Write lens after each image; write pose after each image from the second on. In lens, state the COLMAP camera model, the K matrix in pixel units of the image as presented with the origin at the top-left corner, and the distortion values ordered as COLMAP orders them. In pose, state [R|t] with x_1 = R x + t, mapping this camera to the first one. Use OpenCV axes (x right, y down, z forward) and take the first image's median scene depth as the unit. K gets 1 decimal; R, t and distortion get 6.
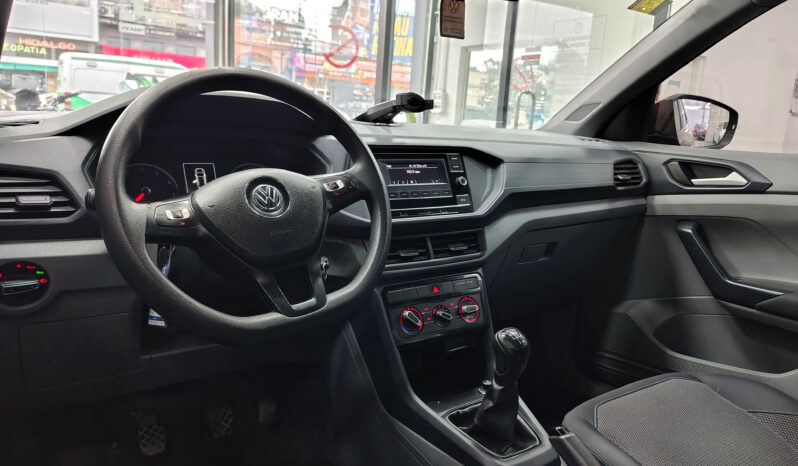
lens RADIAL K [[586.7, 0, 399.5], [0, 586.7, 235.0], [0, 0, 1]] dist [0.016283, -0.030179]
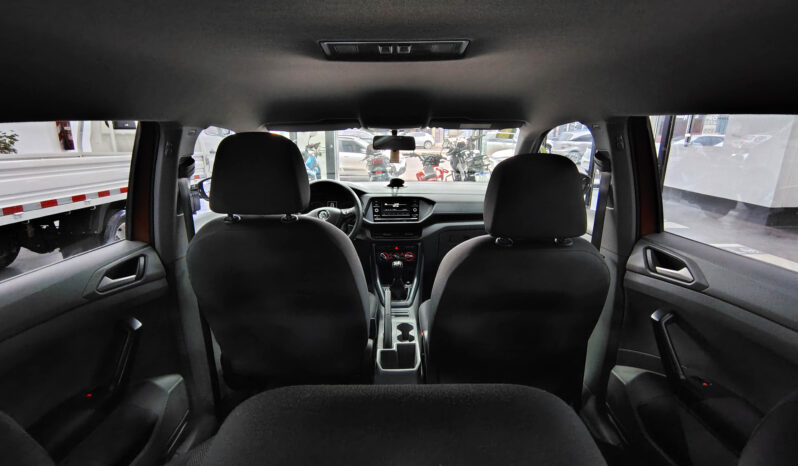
lens RADIAL K [[410.8, 0, 402.4], [0, 410.8, 232.5], [0, 0, 1]] dist [-0.011072, 0.002203]
pose [[0.829683, 0.086251, -0.551532, 1.156396], [-0.068977, 0.996260, 0.052034, -0.085890], [0.553957, -0.005129, 0.832529, -0.635296]]
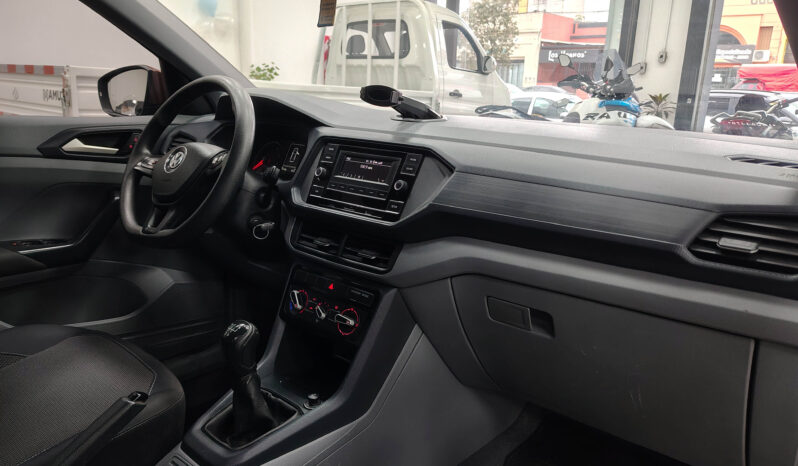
lens RADIAL K [[586.7, 0, 396.5], [0, 586.7, 228.8], [0, 0, 1]] dist [0.016283, -0.030179]
pose [[0.232809, 0.184061, -0.954946, 0.973696], [-0.204018, 0.969321, 0.137093, -0.152169], [0.950882, 0.162909, 0.263218, 0.810095]]
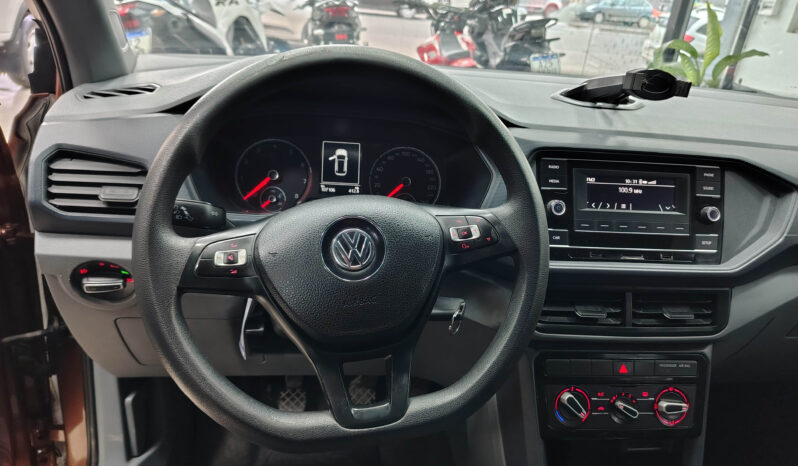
lens RADIAL K [[586.7, 0, 383.1], [0, 586.7, 238.3], [0, 0, 1]] dist [0.016283, -0.030179]
pose [[0.879079, 0.216003, -0.424926, 0.071975], [-0.135129, 0.967793, 0.212407, -0.159588], [0.457121, -0.129303, 0.879955, 0.275494]]
